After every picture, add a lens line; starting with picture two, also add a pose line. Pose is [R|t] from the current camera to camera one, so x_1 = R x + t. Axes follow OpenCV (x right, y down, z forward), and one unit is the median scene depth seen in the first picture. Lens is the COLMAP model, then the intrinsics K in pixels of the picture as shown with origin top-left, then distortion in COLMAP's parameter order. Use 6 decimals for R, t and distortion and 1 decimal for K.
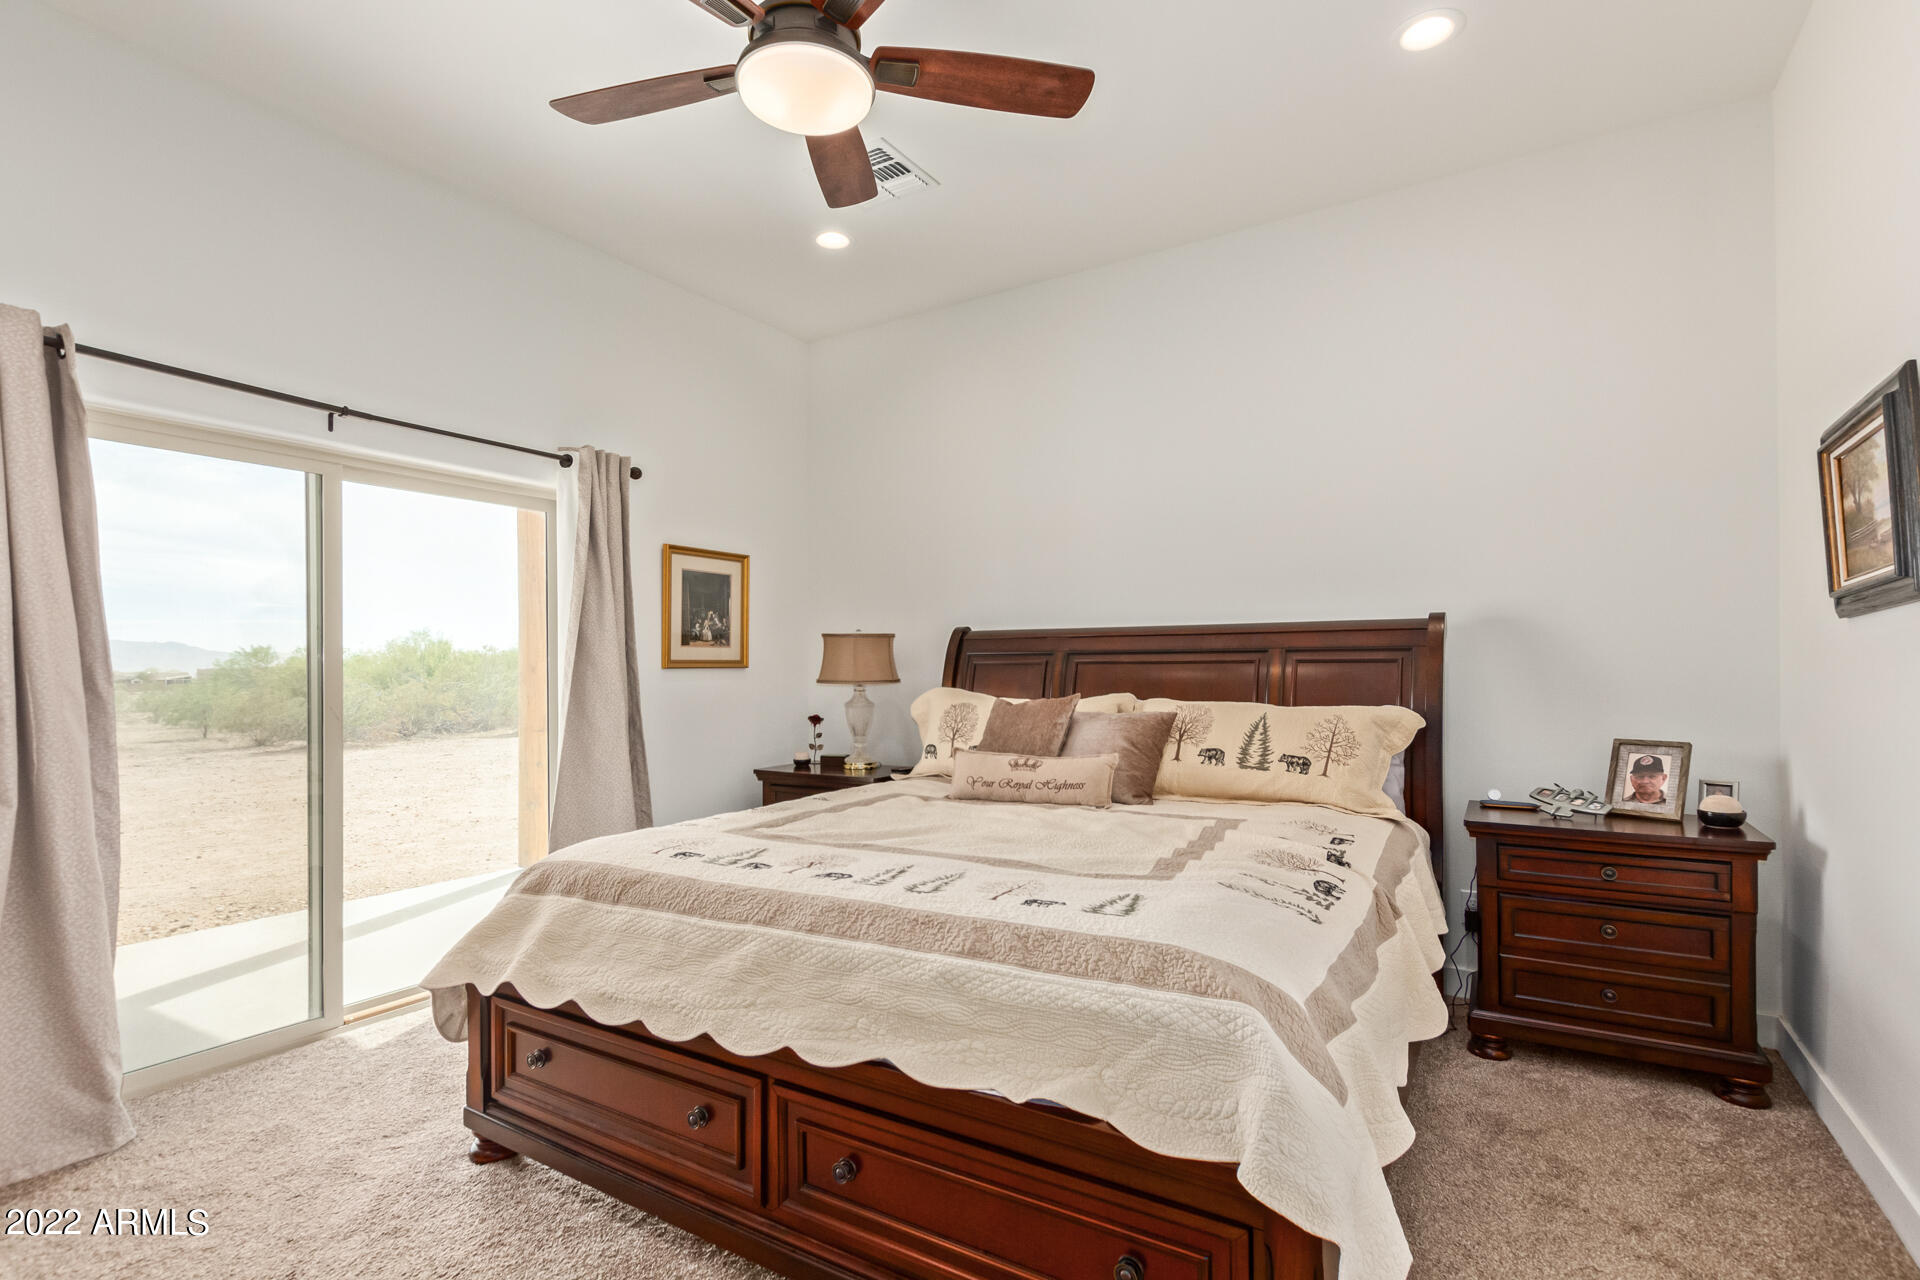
lens RADIAL K [[906.8, 0, 967.1], [0, 906.8, 651.1], [0, 0, 1]] dist [0.004881, -0.000719]
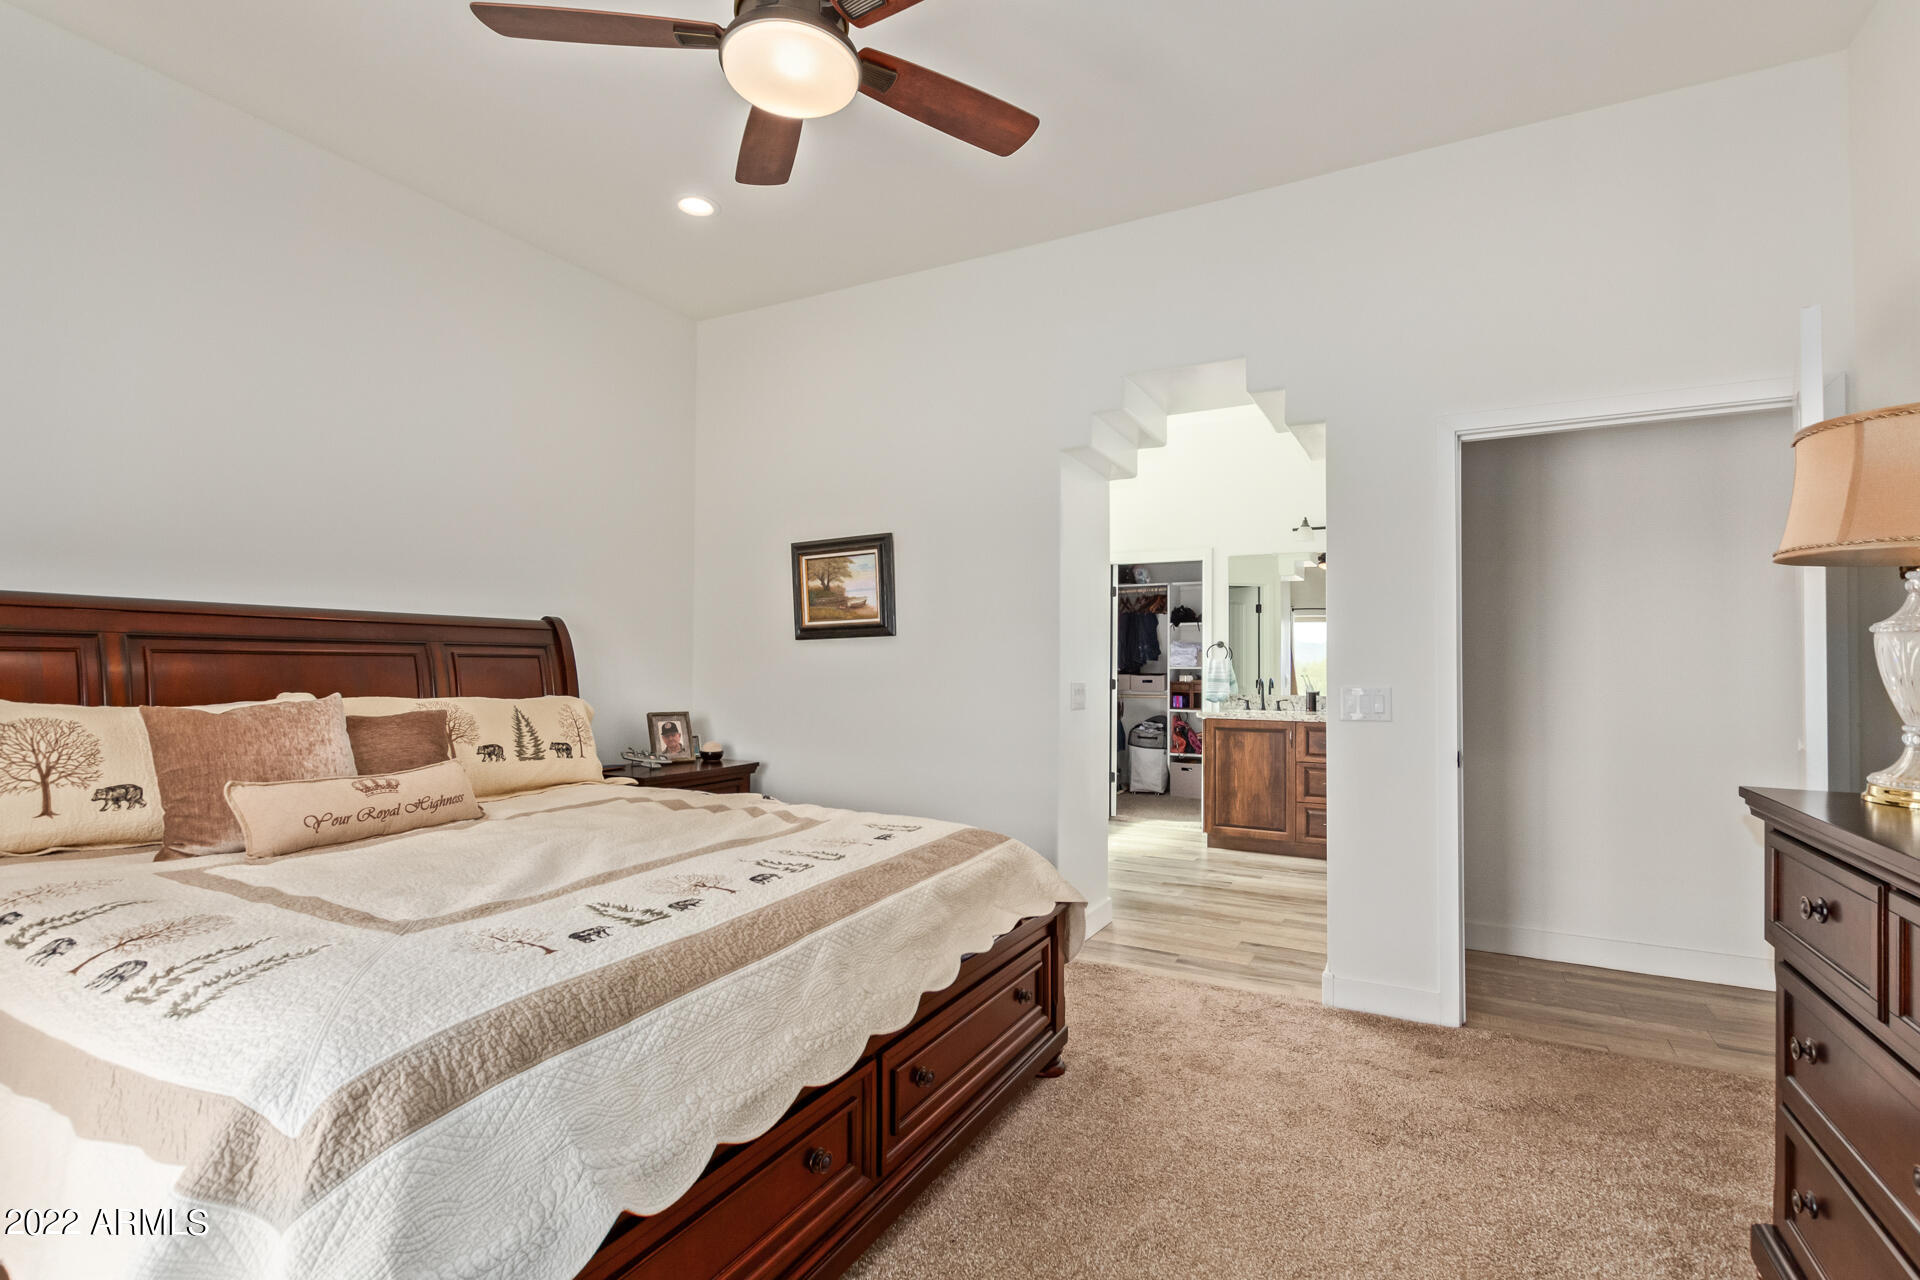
lens RADIAL K [[906.8, 0, 965.9], [0, 906.8, 651.8], [0, 0, 1]] dist [0.004881, -0.000719]
pose [[-0.073091, 0.020039, 0.997124, -0.791360], [-0.027535, 0.999376, -0.022102, 0.016530], [-0.996945, -0.029072, -0.072494, 0.607346]]
